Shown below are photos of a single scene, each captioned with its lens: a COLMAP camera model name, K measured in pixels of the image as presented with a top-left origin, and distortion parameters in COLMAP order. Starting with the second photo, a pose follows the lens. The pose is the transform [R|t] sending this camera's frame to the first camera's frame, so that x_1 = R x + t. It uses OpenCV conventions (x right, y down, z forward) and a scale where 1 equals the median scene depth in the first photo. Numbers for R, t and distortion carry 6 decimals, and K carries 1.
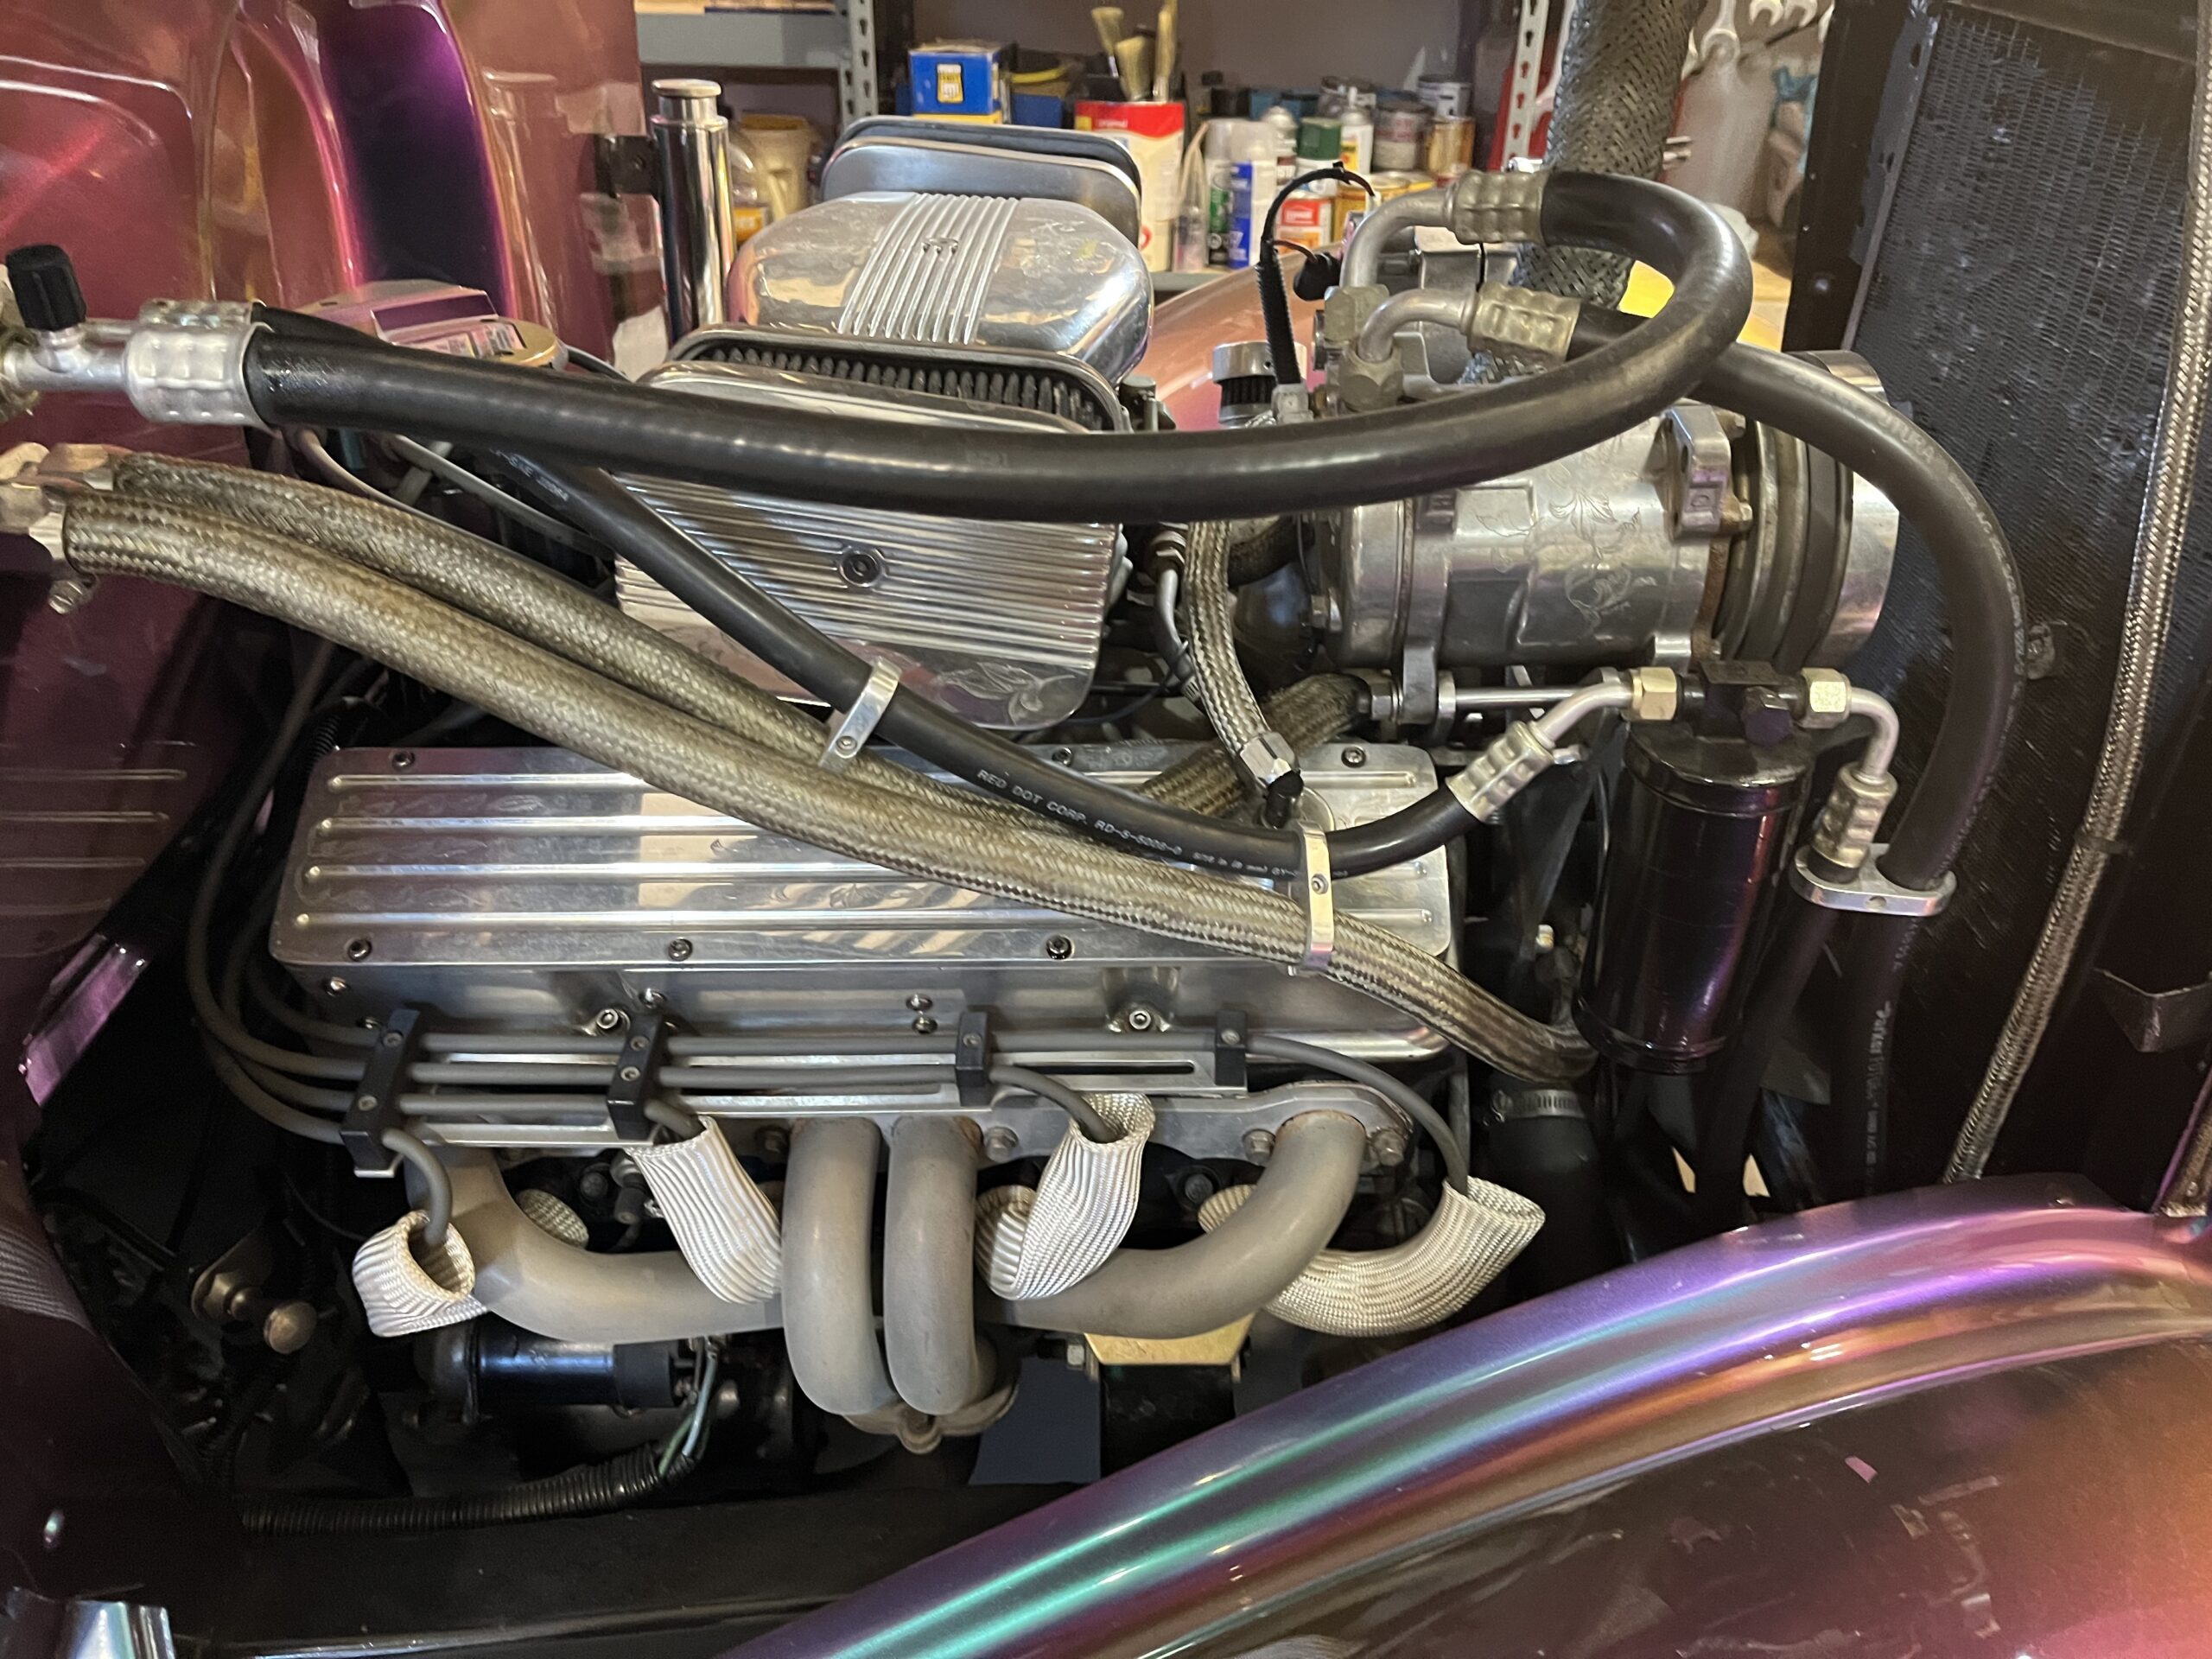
lens RADIAL K [[1663.1, 0, 1100.1], [0, 1663.1, 847.9], [0, 0, 1]] dist [0.001293, -0.053172]
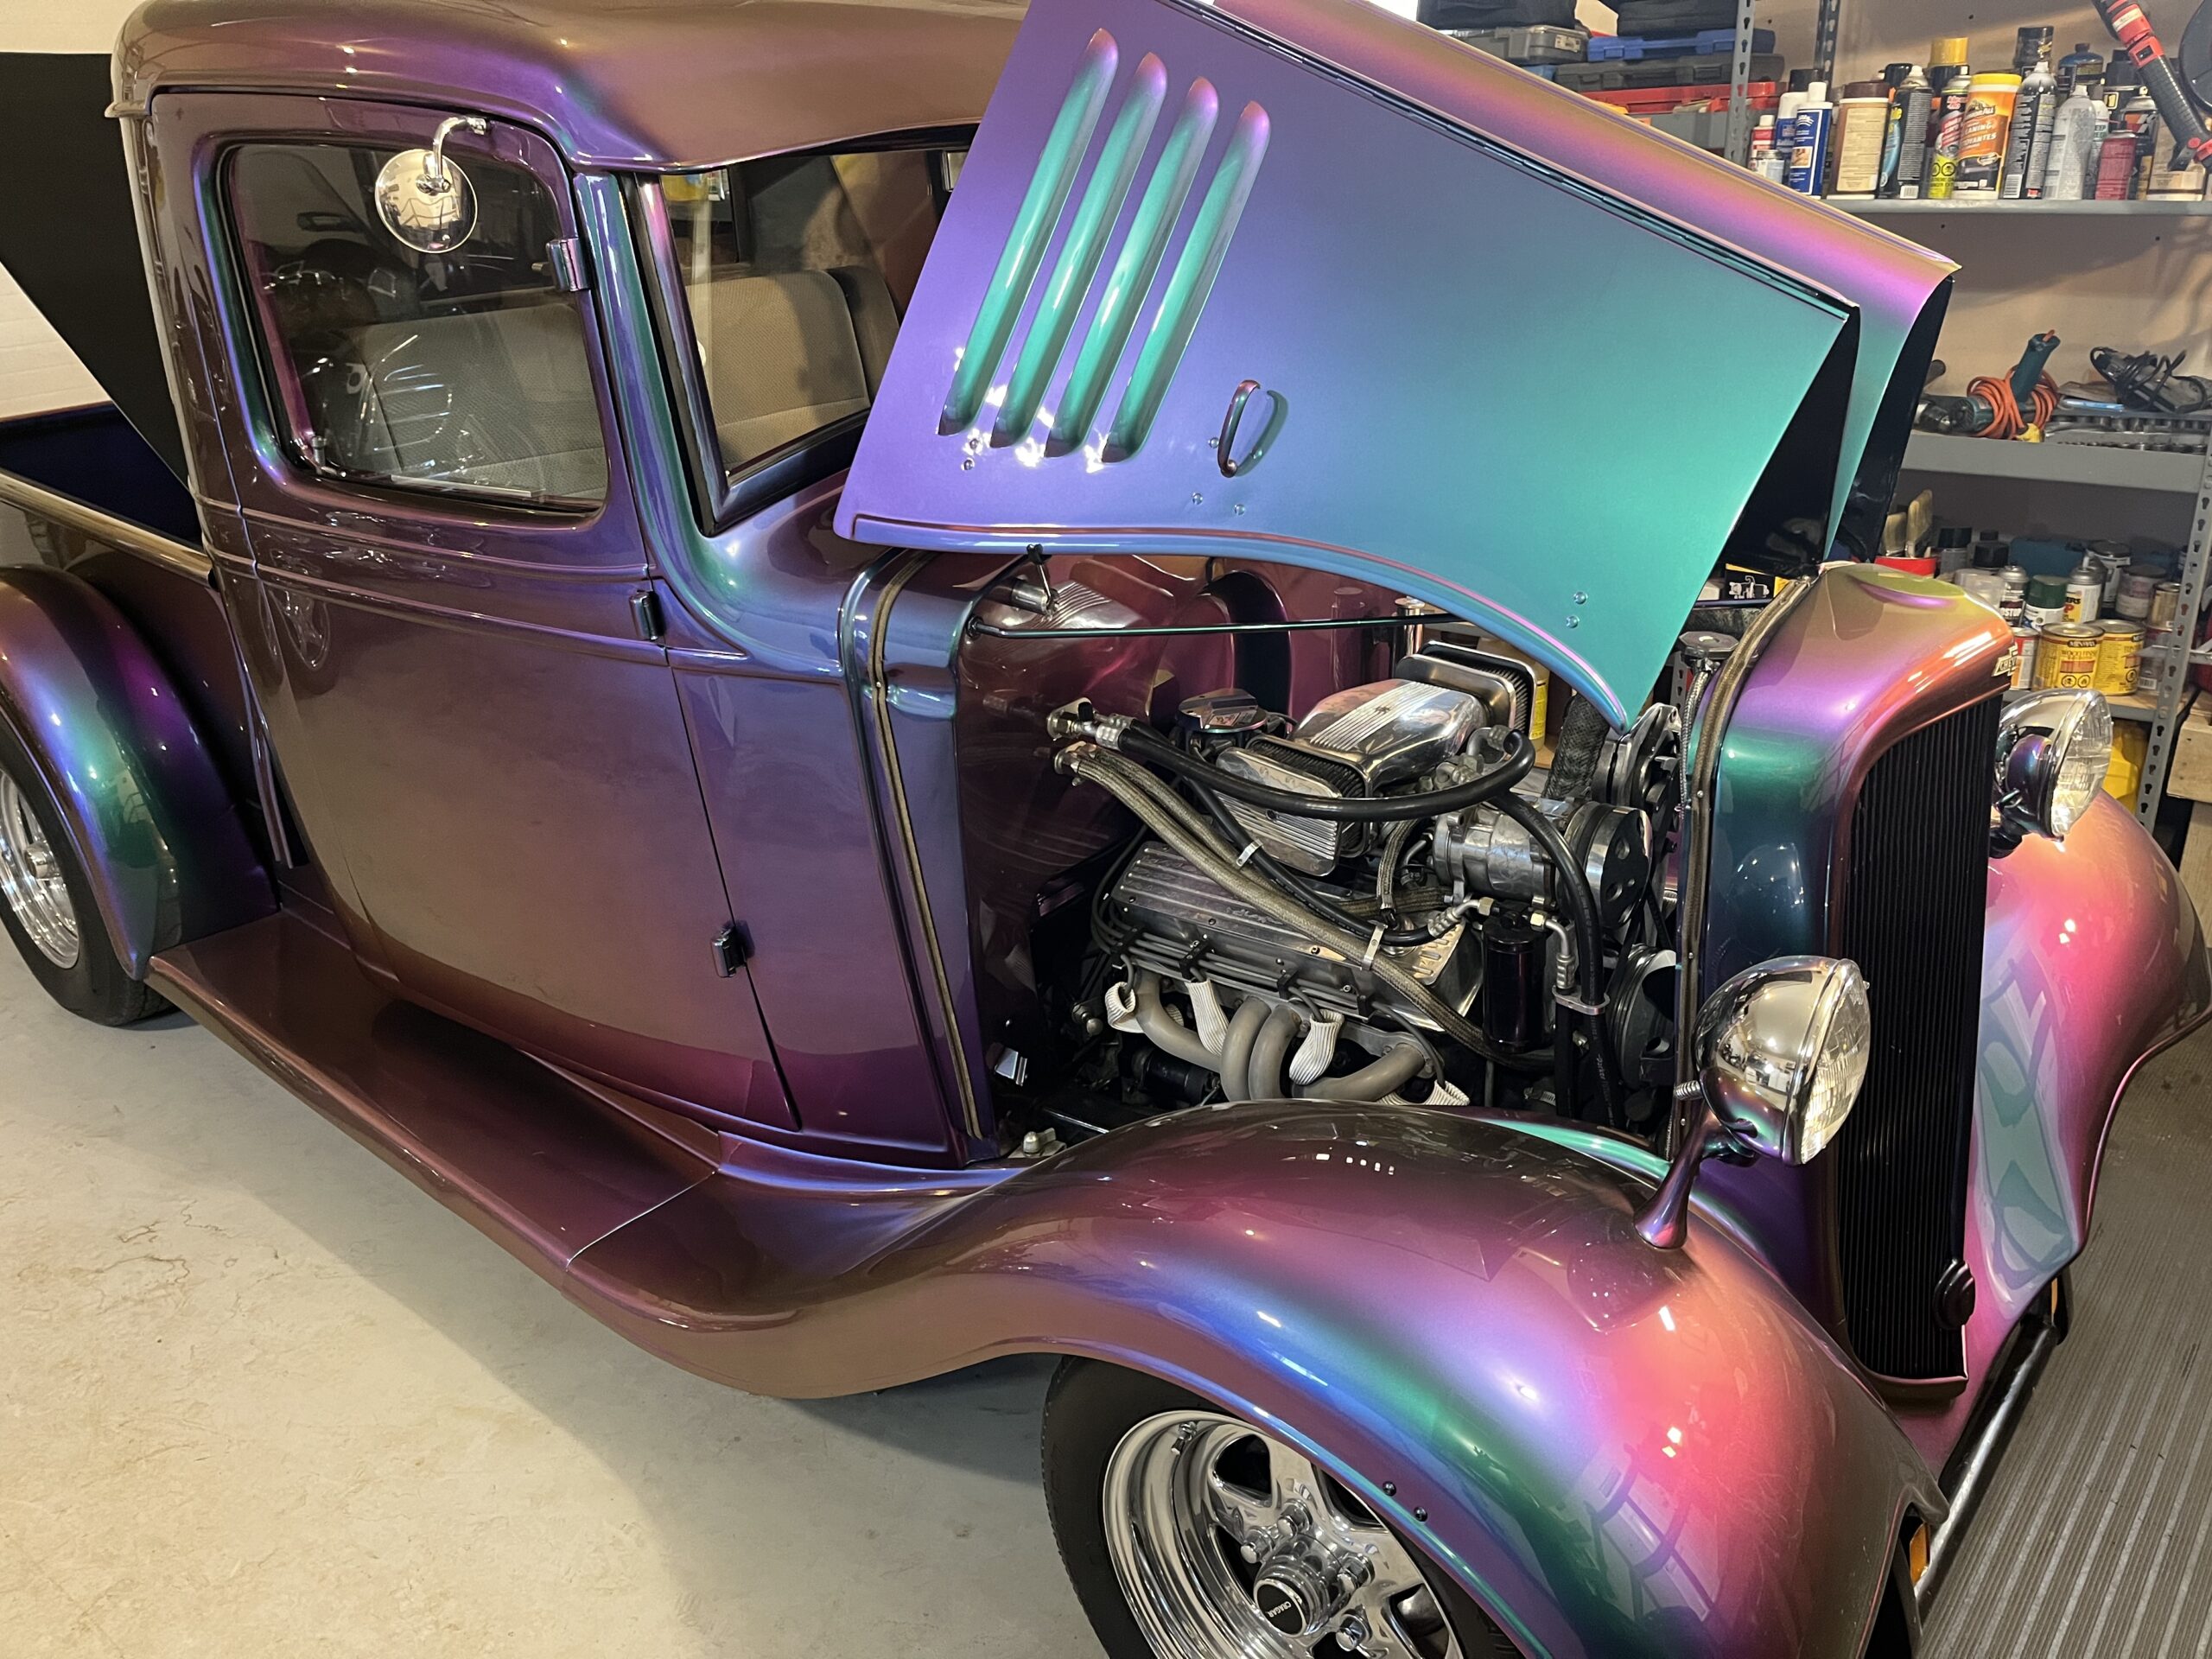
lens RADIAL K [[1676.1, 0, 1101.8], [0, 1676.1, 781.0], [0, 0, 1]] dist [0.060466, -0.102016]
pose [[0.763223, 0.173967, -0.622275, 1.446724], [-0.277062, 0.958154, -0.071950, 0.087431], [0.583718, 0.227323, 0.779485, -1.579375]]
